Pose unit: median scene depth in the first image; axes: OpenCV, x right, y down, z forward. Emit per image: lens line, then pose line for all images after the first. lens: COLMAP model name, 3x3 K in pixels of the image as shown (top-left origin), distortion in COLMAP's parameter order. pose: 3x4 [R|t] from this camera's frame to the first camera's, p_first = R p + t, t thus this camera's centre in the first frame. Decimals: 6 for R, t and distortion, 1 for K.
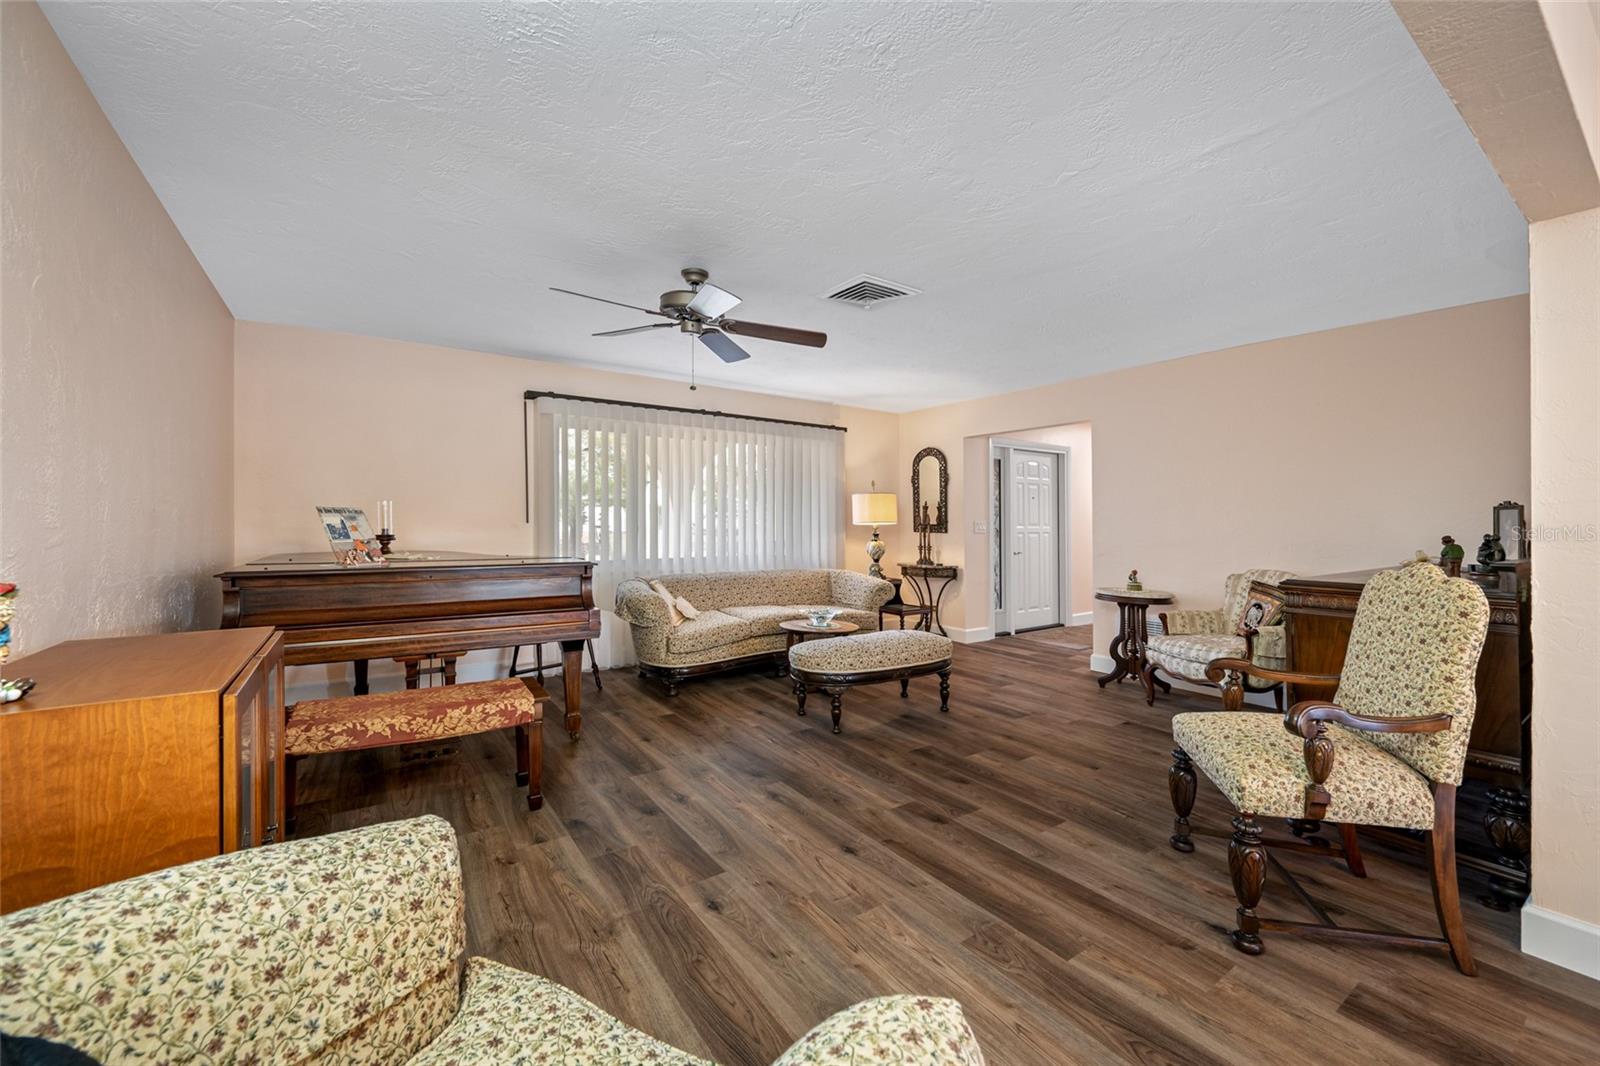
lens RADIAL K [[633.5, 0, 806.7], [0, 633.5, 520.8], [0, 0, 1]] dist [0.000883, 0.000590]
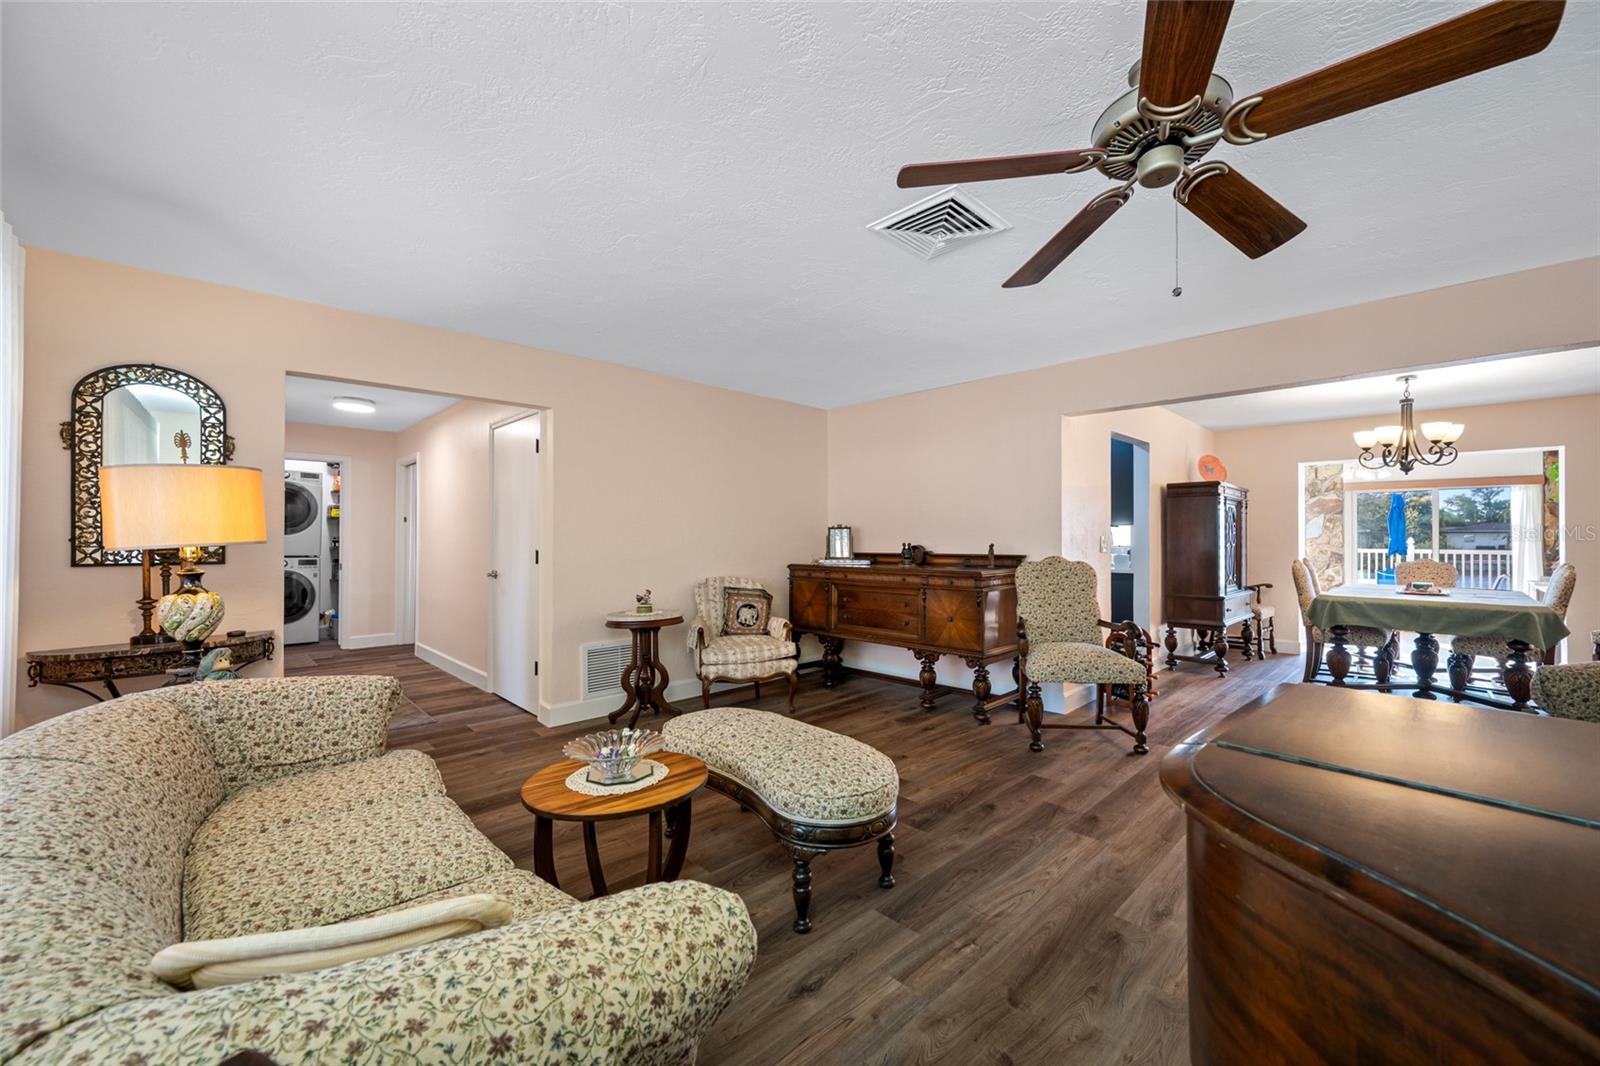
lens RADIAL K [[633.5, 0, 805.8], [0, 633.5, 531.8], [0, 0, 1]] dist [0.000883, 0.000590]
pose [[-0.165869, 0.001000, 0.986147, -0.687629], [-0.002472, 0.999996, -0.001430, -0.010372], [-0.986145, -0.002675, -0.165866, 1.480044]]
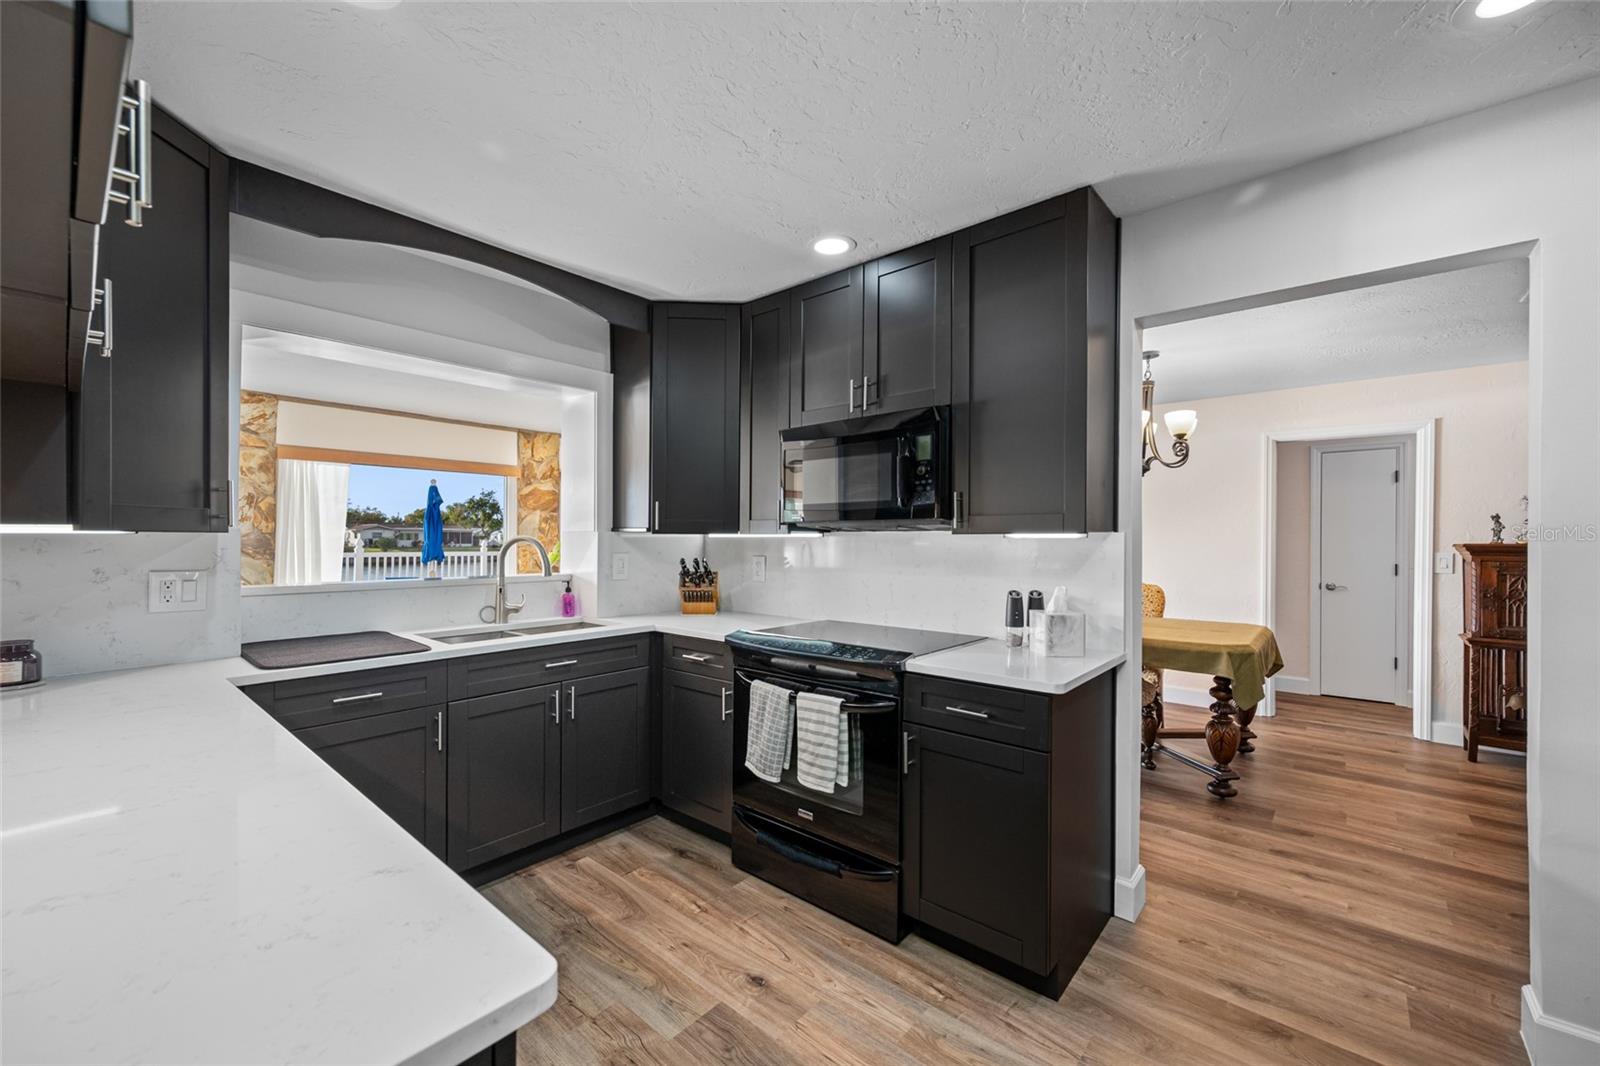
lens RADIAL K [[633.5, 0, 793.5], [0, 633.5, 540.7], [0, 0, 1]] dist [0.000883, 0.000590]
pose [[-0.967897, -0.016650, -0.250796, 1.715607], [-0.017771, 0.999840, 0.002205, -0.024211], [0.250719, 0.006592, -0.968037, 0.758802]]
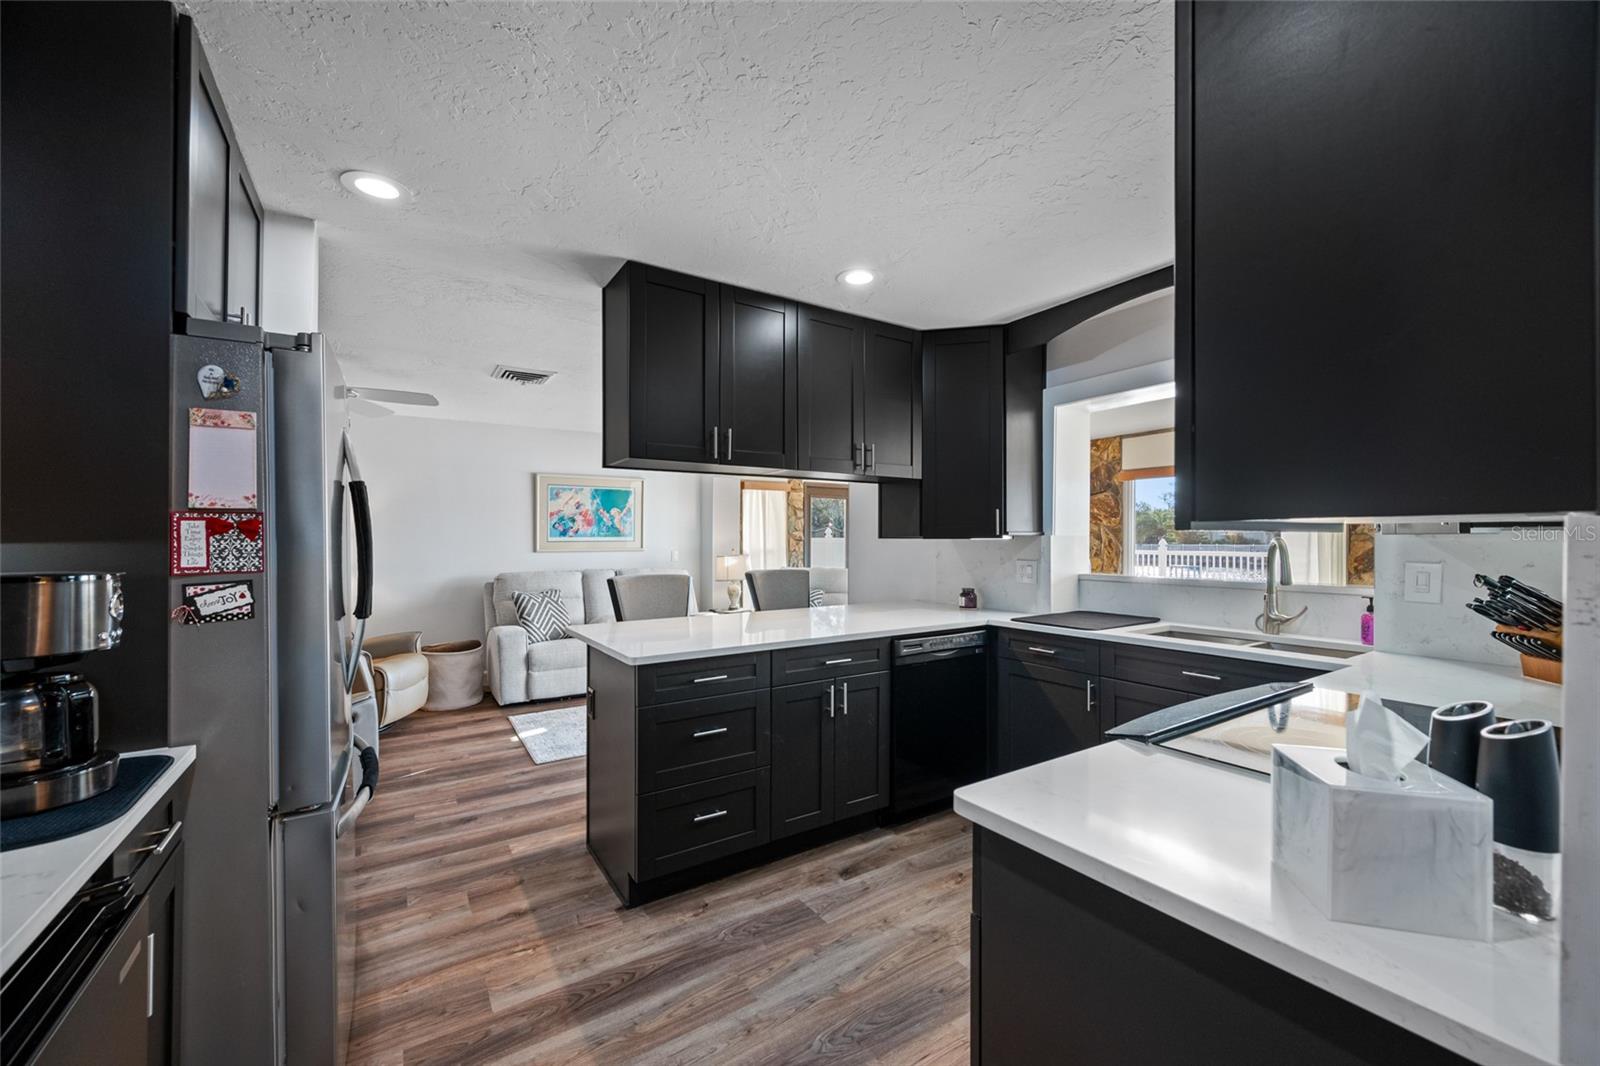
lens RADIAL K [[633.5, 0, 803.4], [0, 633.5, 528.6], [0, 0, 1]] dist [0.000883, 0.000590]
pose [[0.024862, 0.005440, 0.999676, 0.970125], [0.006048, 0.999966, -0.005592, -0.034174], [-0.999673, 0.006185, 0.024828, 0.319111]]
